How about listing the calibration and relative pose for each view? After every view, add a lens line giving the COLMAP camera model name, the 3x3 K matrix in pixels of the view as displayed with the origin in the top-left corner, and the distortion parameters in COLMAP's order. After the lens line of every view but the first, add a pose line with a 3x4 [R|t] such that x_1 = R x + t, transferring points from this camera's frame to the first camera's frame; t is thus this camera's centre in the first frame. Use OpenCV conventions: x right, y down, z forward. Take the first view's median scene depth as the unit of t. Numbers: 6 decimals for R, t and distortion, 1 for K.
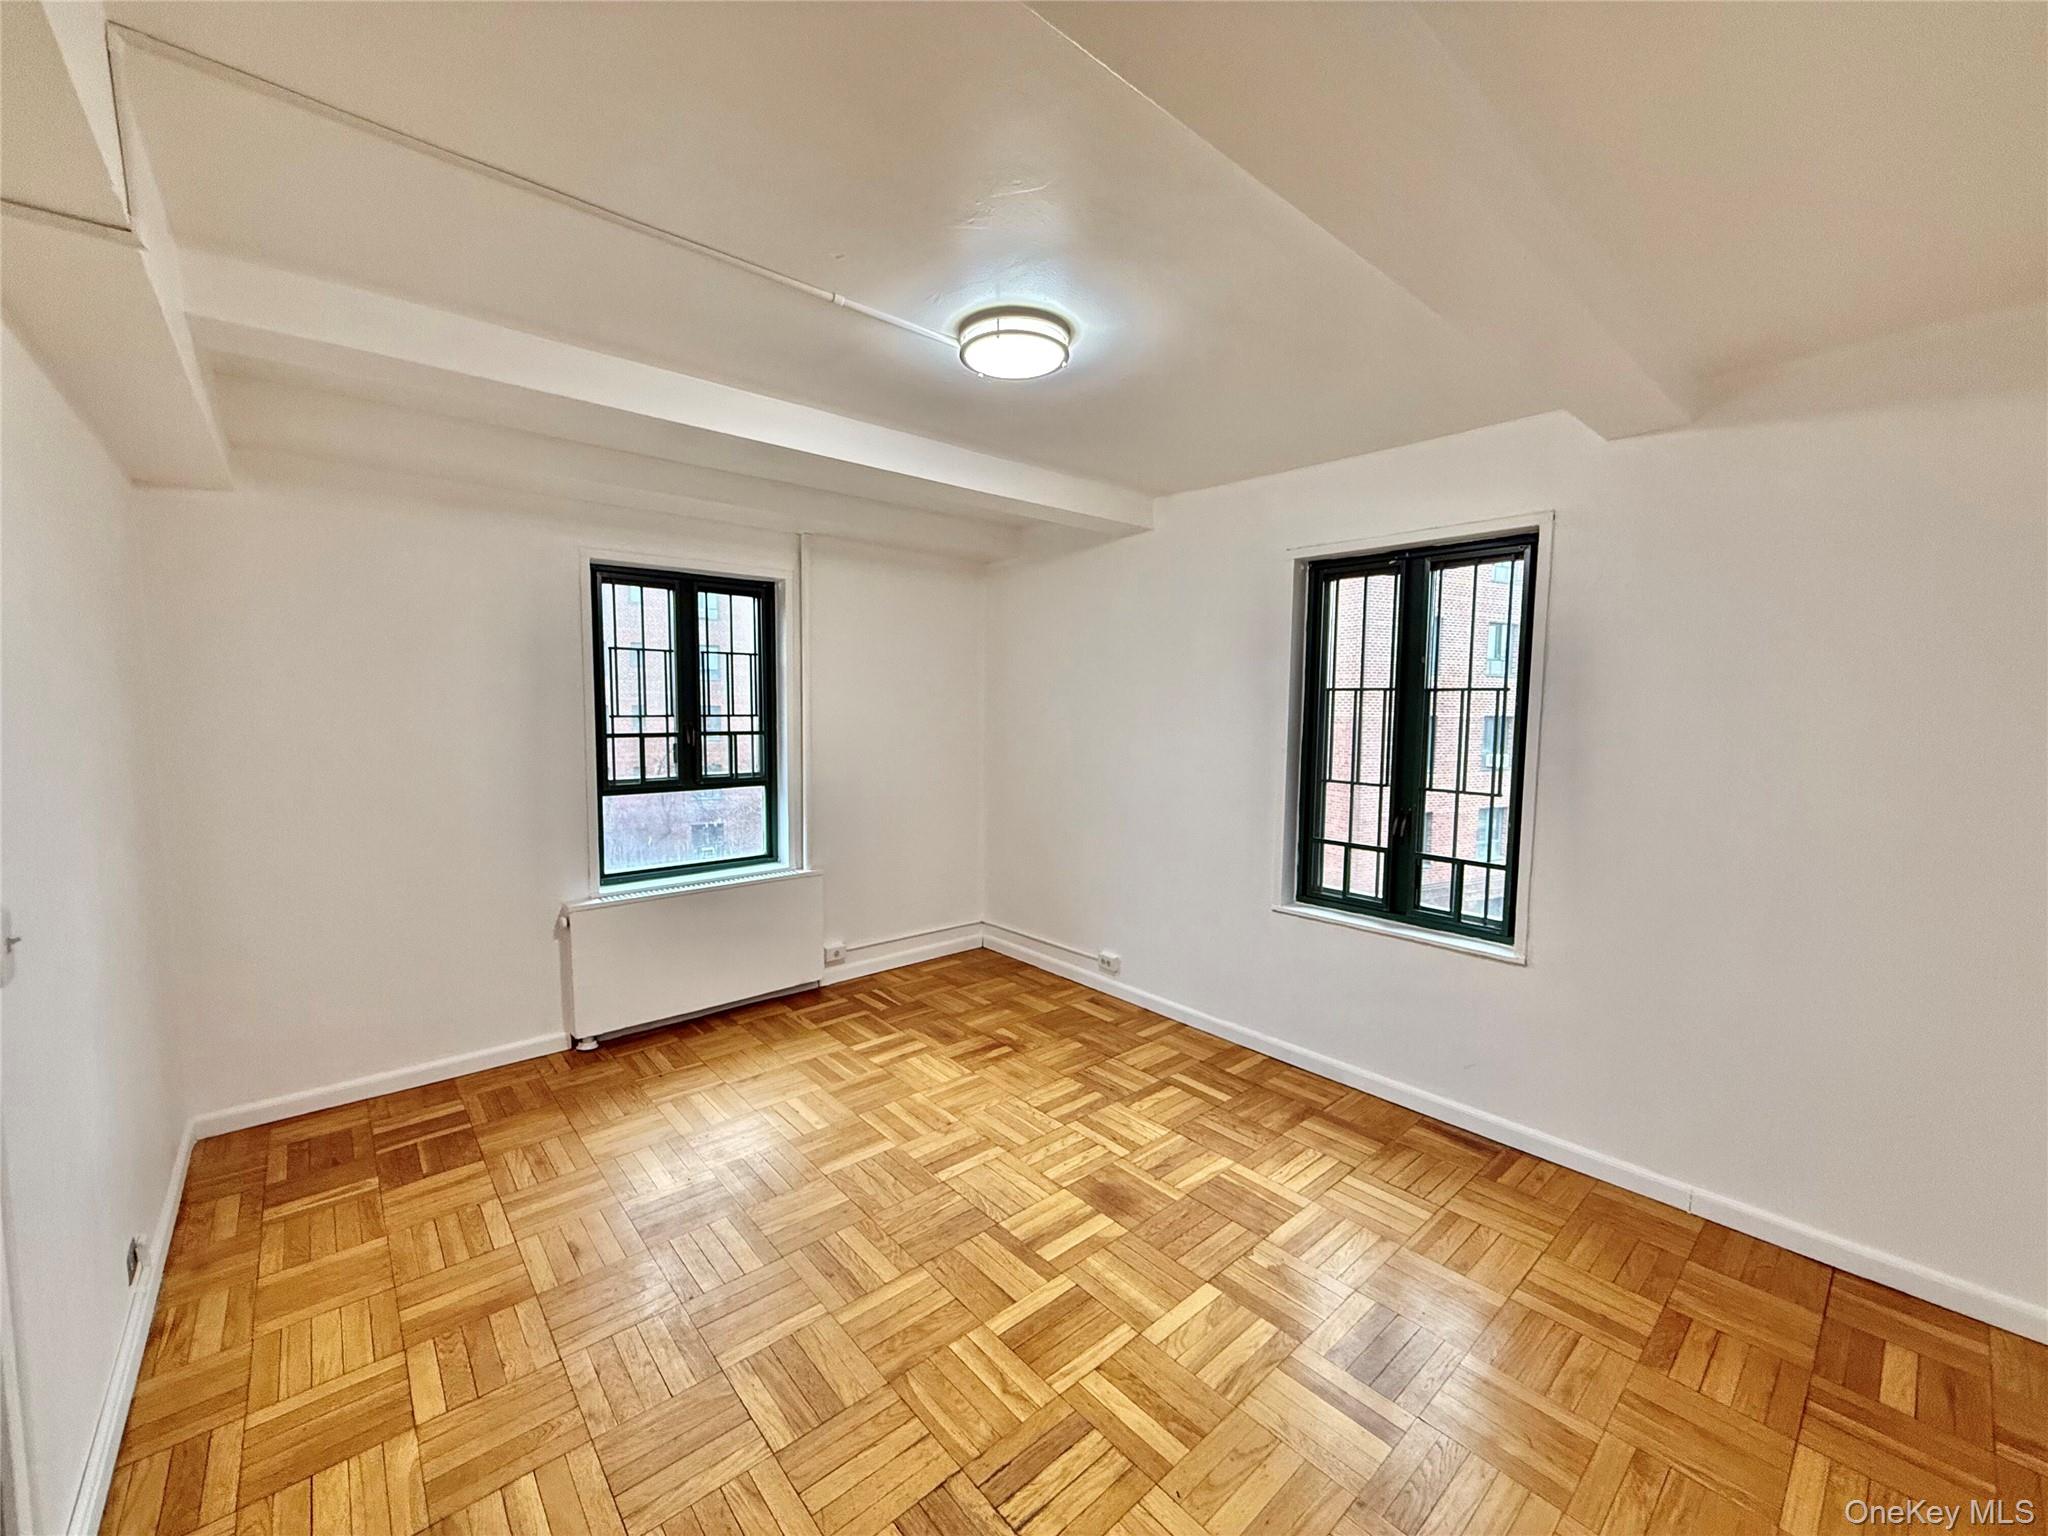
lens RADIAL K [[816.4, 0, 1018.7], [0, 816.4, 770.1], [0, 0, 1]] dist [-0.000883, 0.000449]
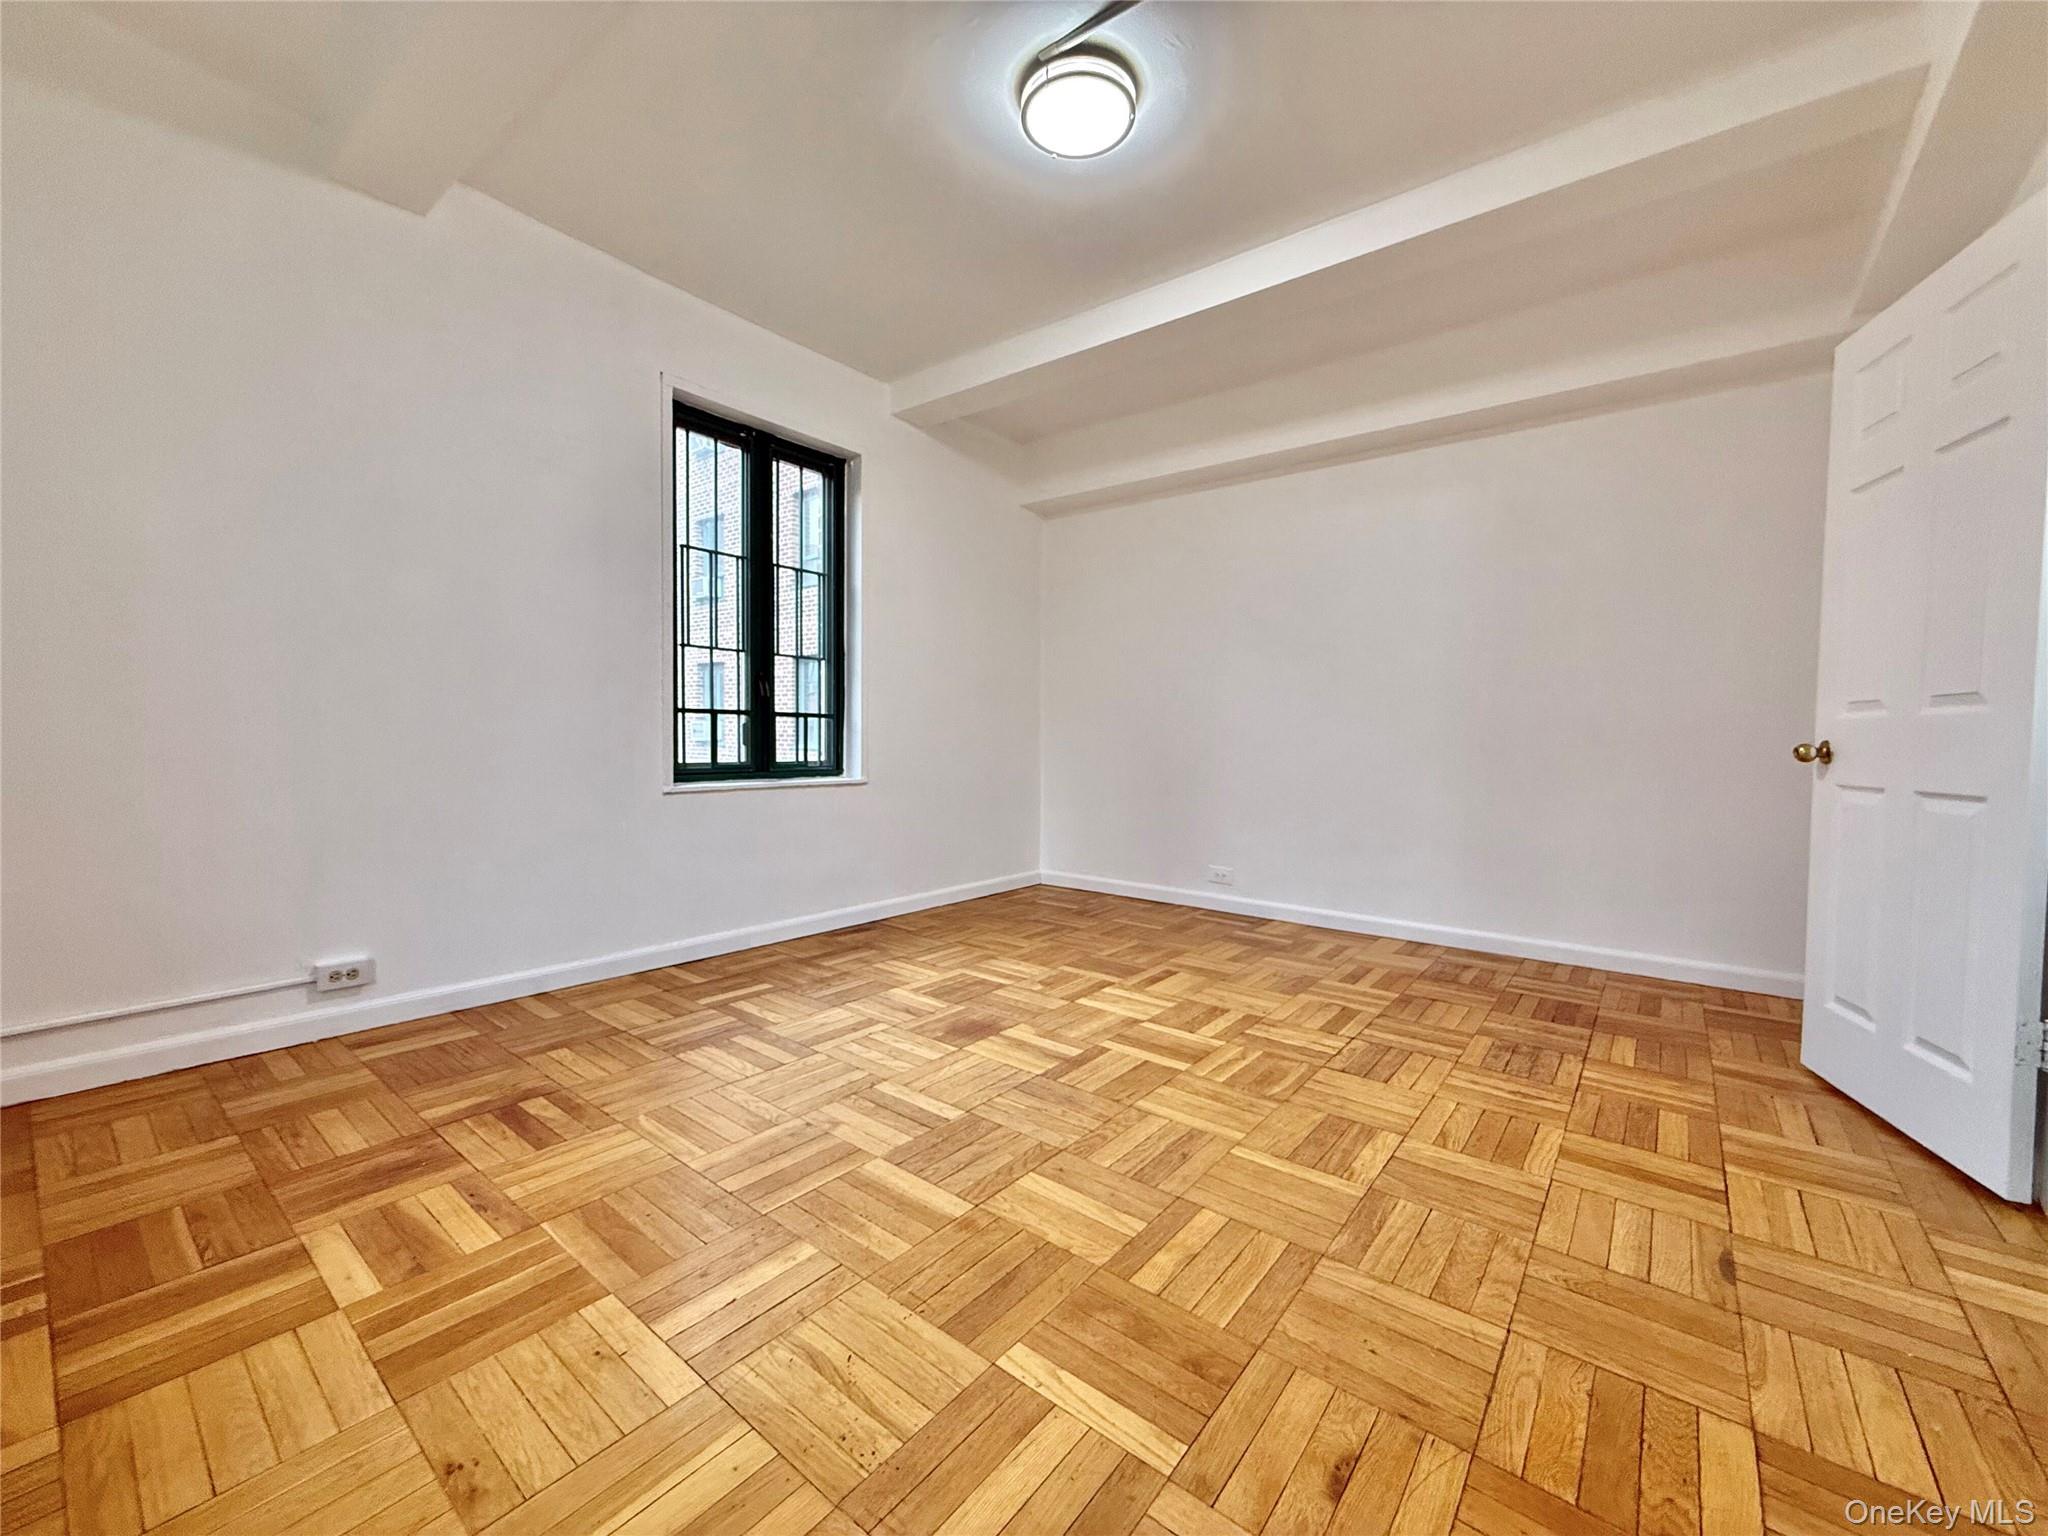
lens RADIAL K [[816.4, 0, 1018.7], [0, 816.4, 770.1], [0, 0, 1]] dist [-0.000883, 0.000449]
pose [[-0.177877, -0.052081, 0.982674, -0.665794], [0.066449, 0.995683, 0.064799, 0.131167], [-0.981807, 0.076824, -0.173648, 0.881521]]
